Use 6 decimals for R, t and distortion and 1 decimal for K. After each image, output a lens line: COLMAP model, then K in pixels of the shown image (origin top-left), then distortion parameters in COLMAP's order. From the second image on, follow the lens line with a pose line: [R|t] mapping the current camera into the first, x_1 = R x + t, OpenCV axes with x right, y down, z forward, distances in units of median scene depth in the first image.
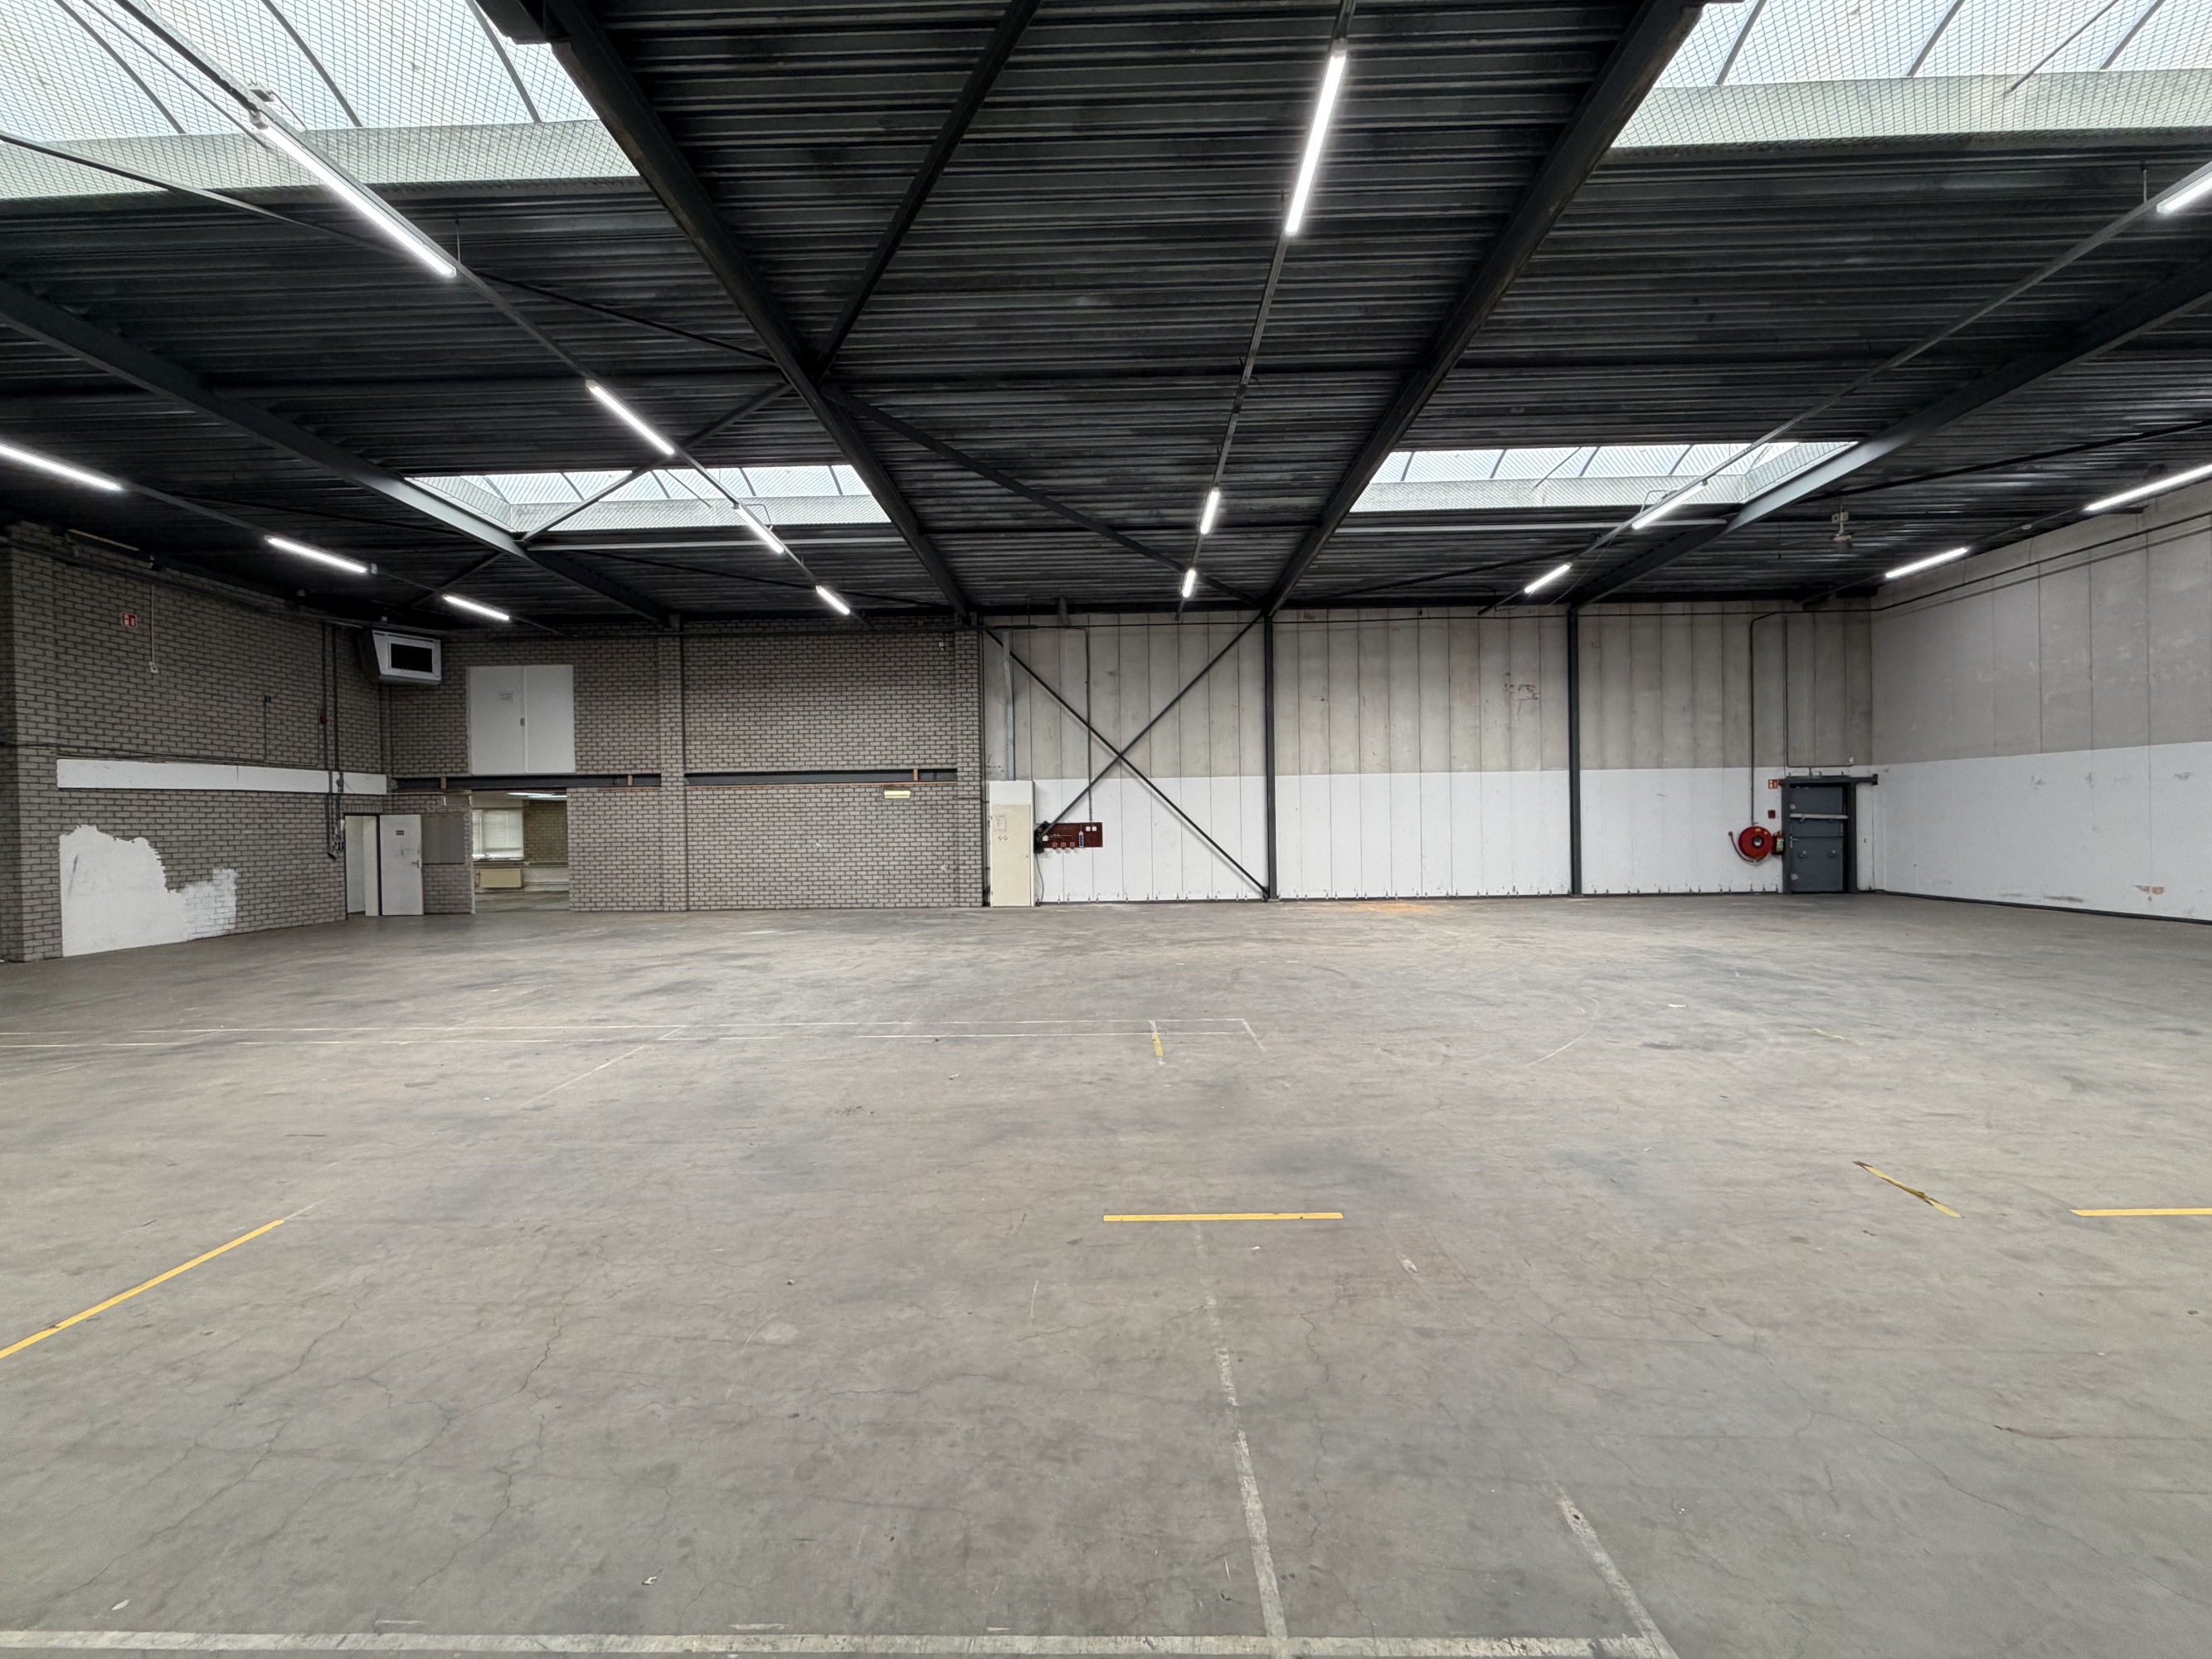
lens RADIAL K [[882.7, 0, 1100.9], [0, 882.7, 830.4], [0, 0, 1]] dist [-0.000754, 0.000202]
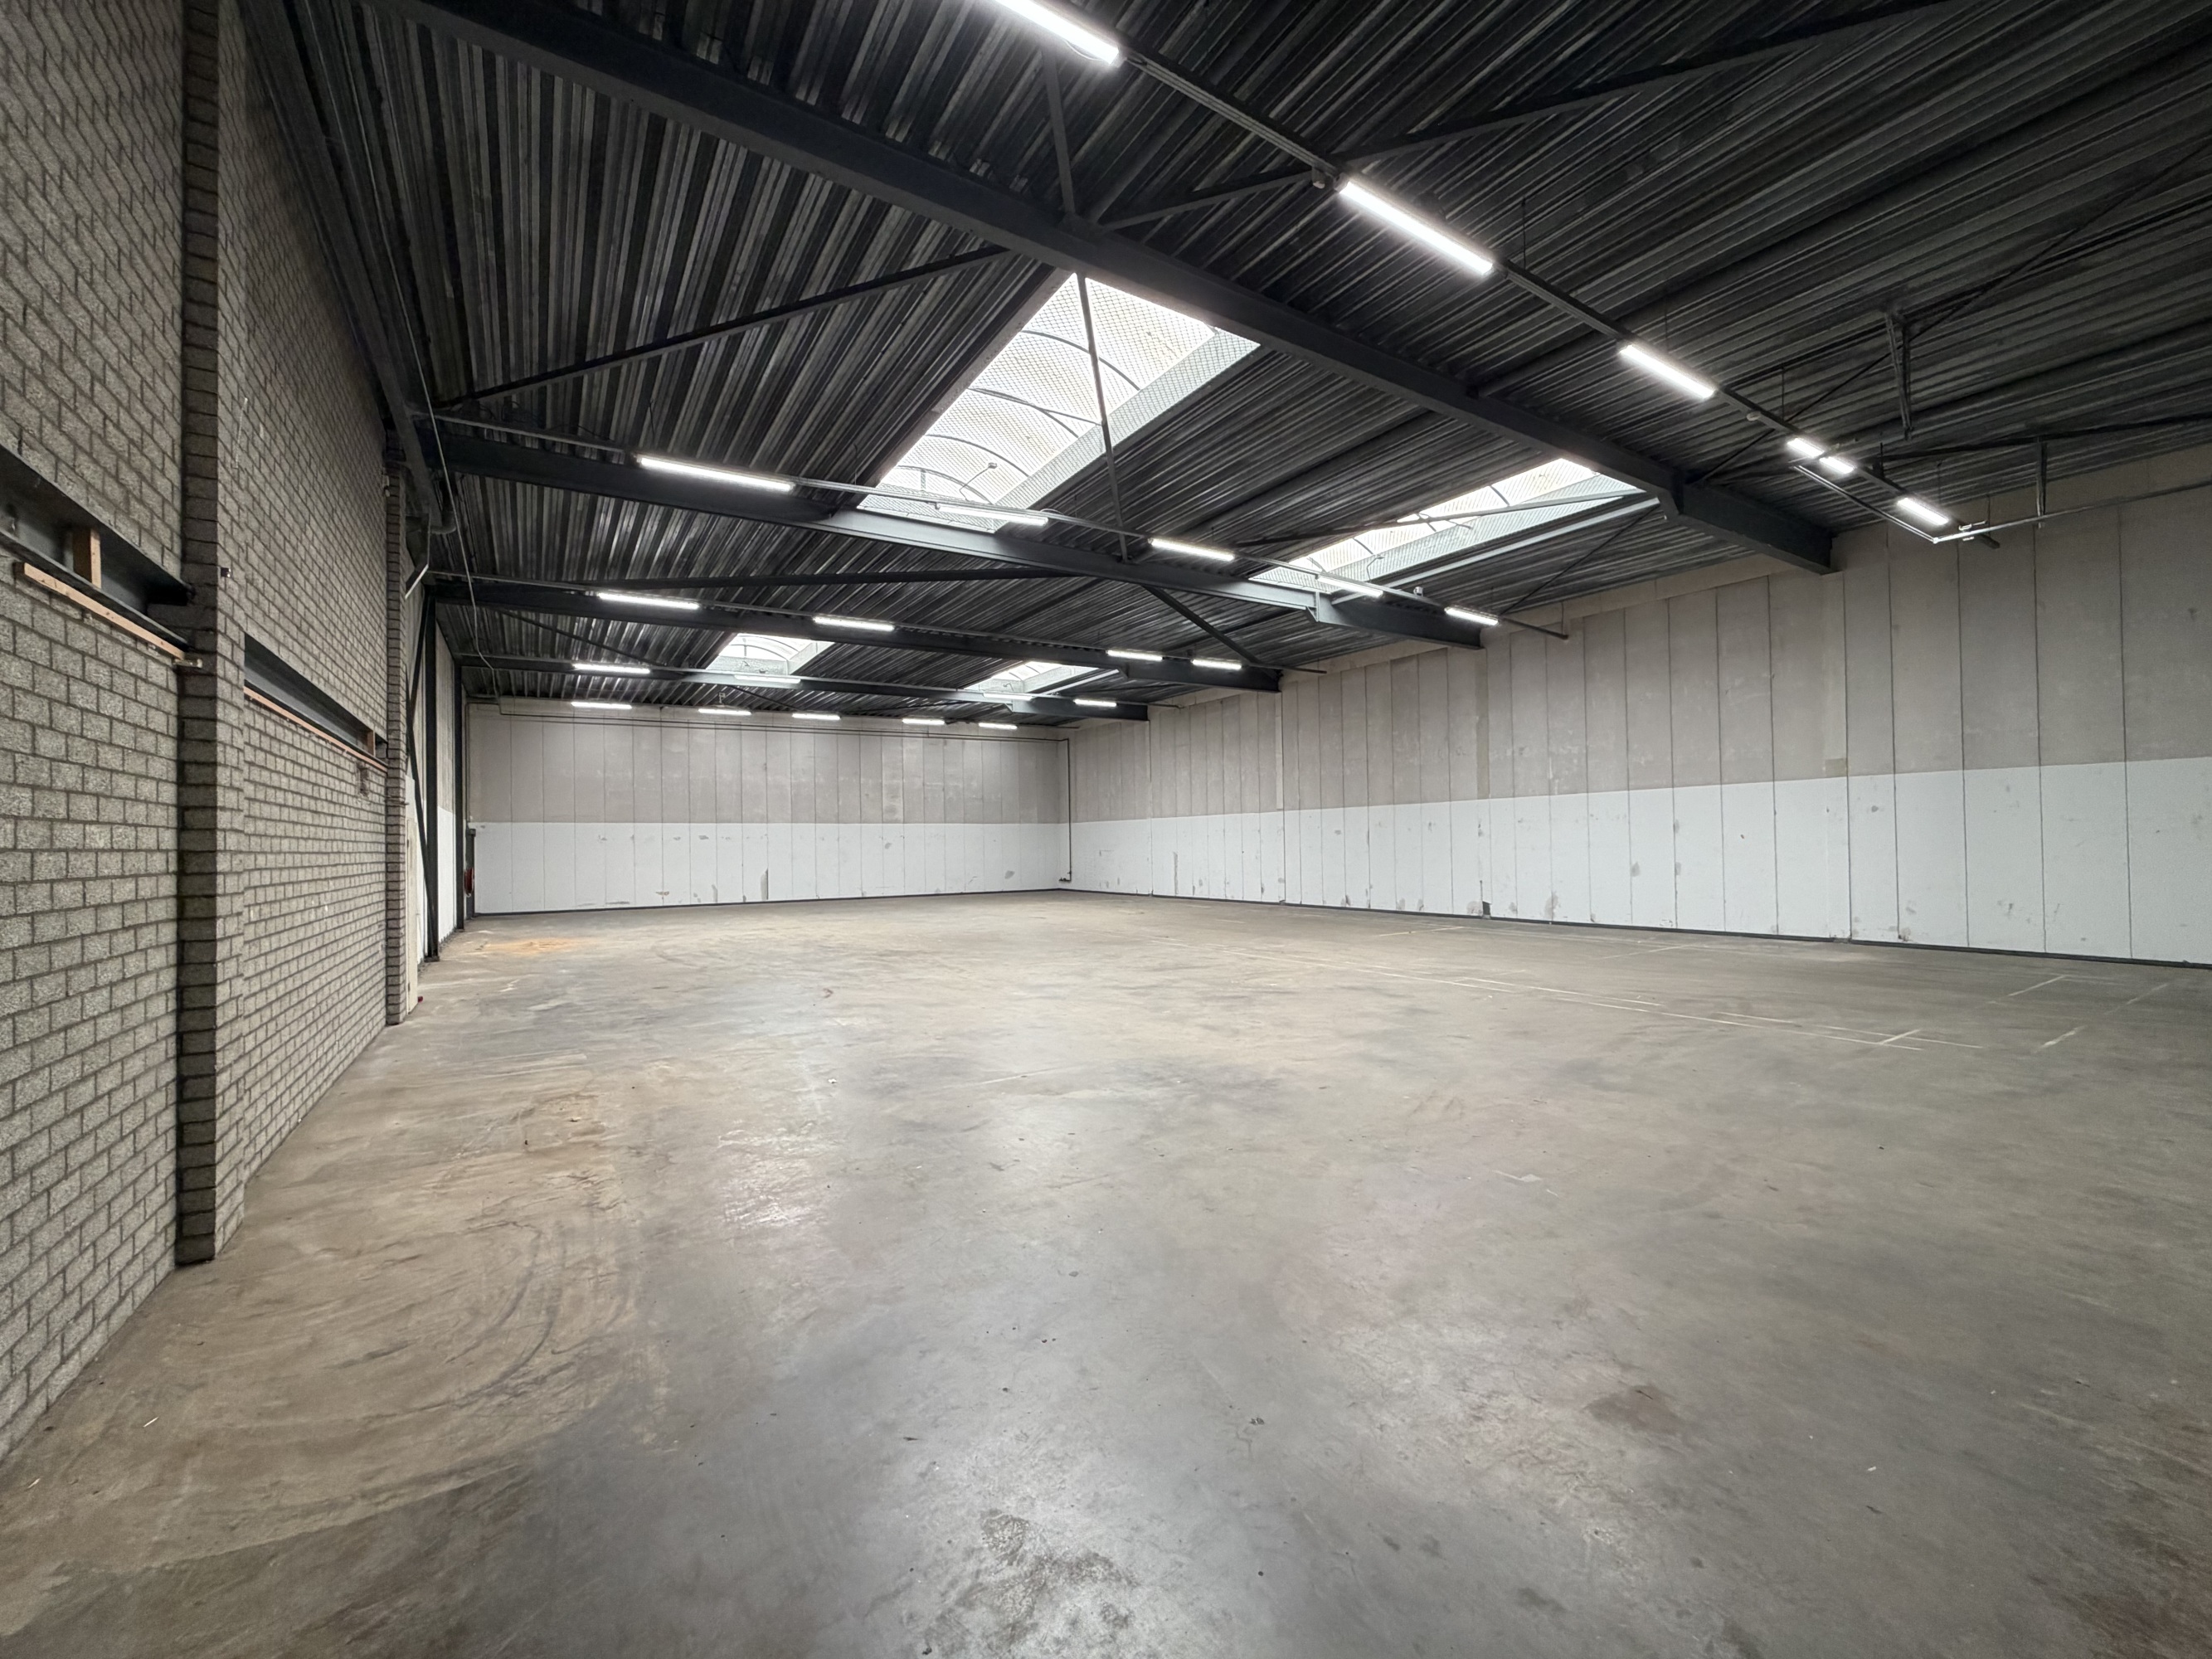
lens RADIAL K [[882.7, 0, 1100.9], [0, 882.7, 830.4], [0, 0, 1]] dist [-0.000754, 0.000202]
pose [[-0.558429, 0.040297, 0.828573, -0.787089], [0.030623, 0.999140, -0.027953, 0.006244], [-0.828987, 0.009763, -0.559183, 0.948377]]
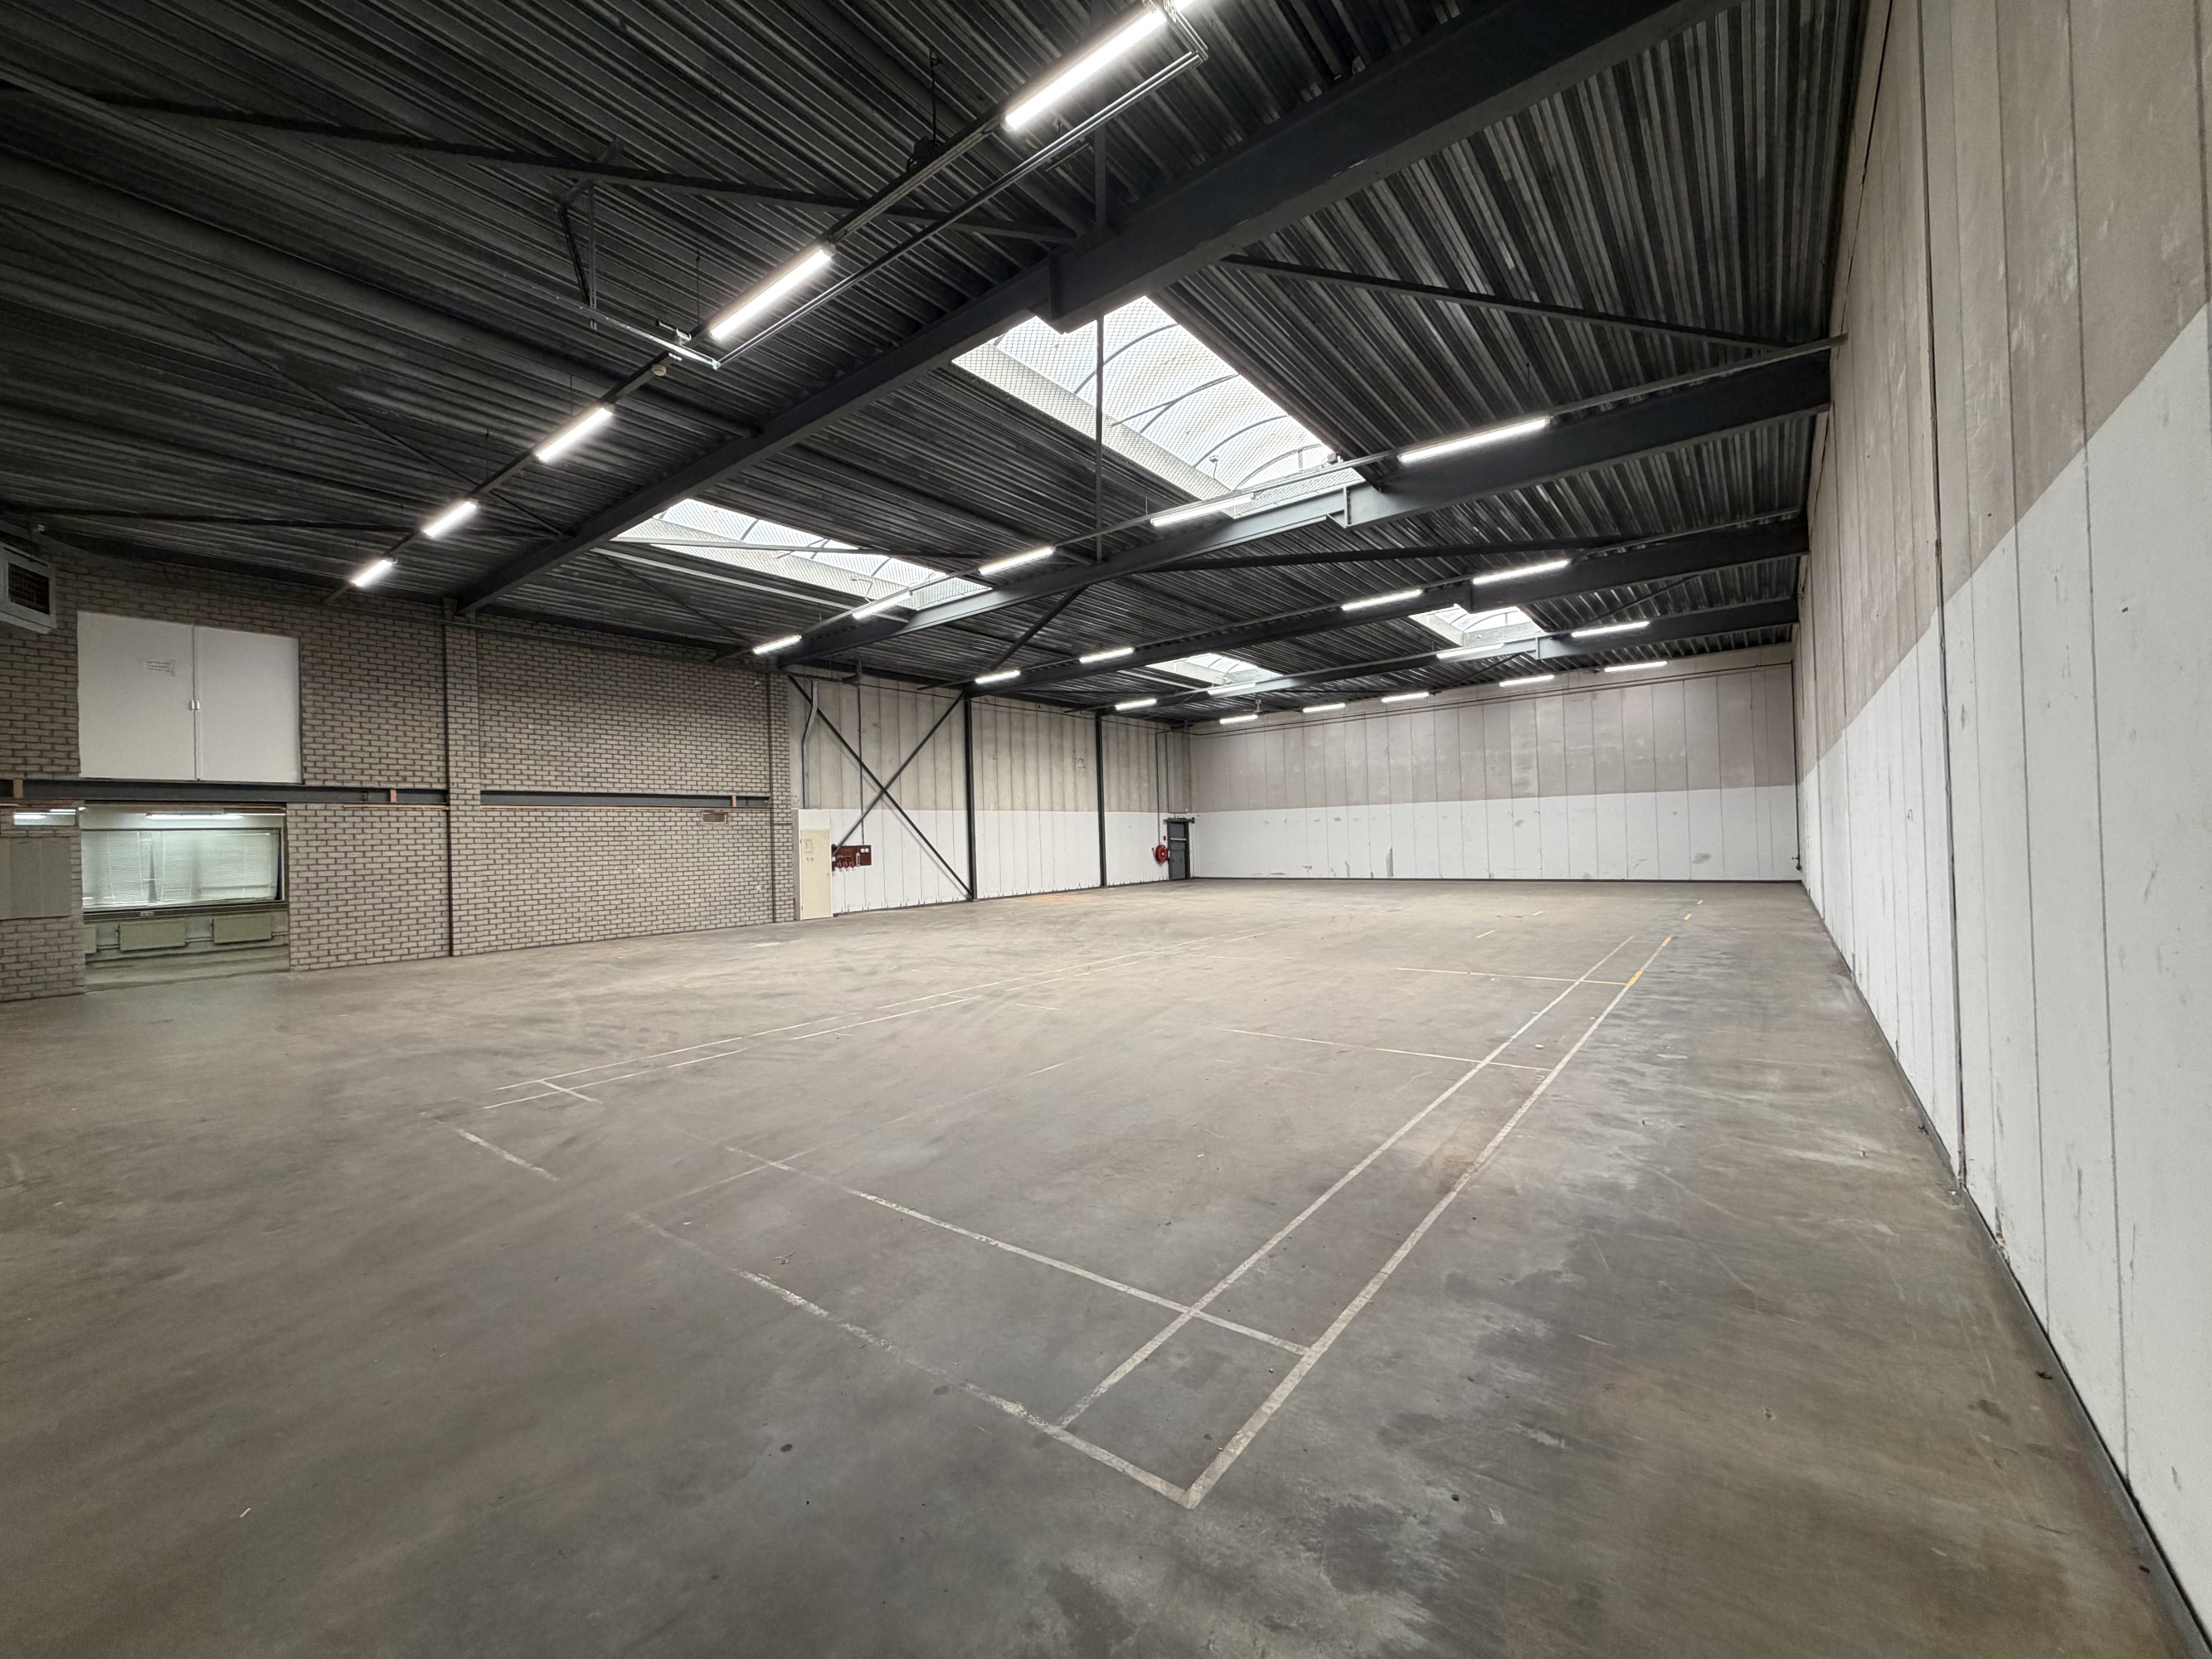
lens RADIAL K [[882.7, 0, 1100.9], [0, 882.7, 830.4], [0, 0, 1]] dist [-0.000754, 0.000202]
pose [[0.589235, 0.006993, 0.807931, -0.807747], [0.024643, 0.999342, -0.026622, 0.011386], [-0.807586, 0.035596, 0.588675, 0.018362]]
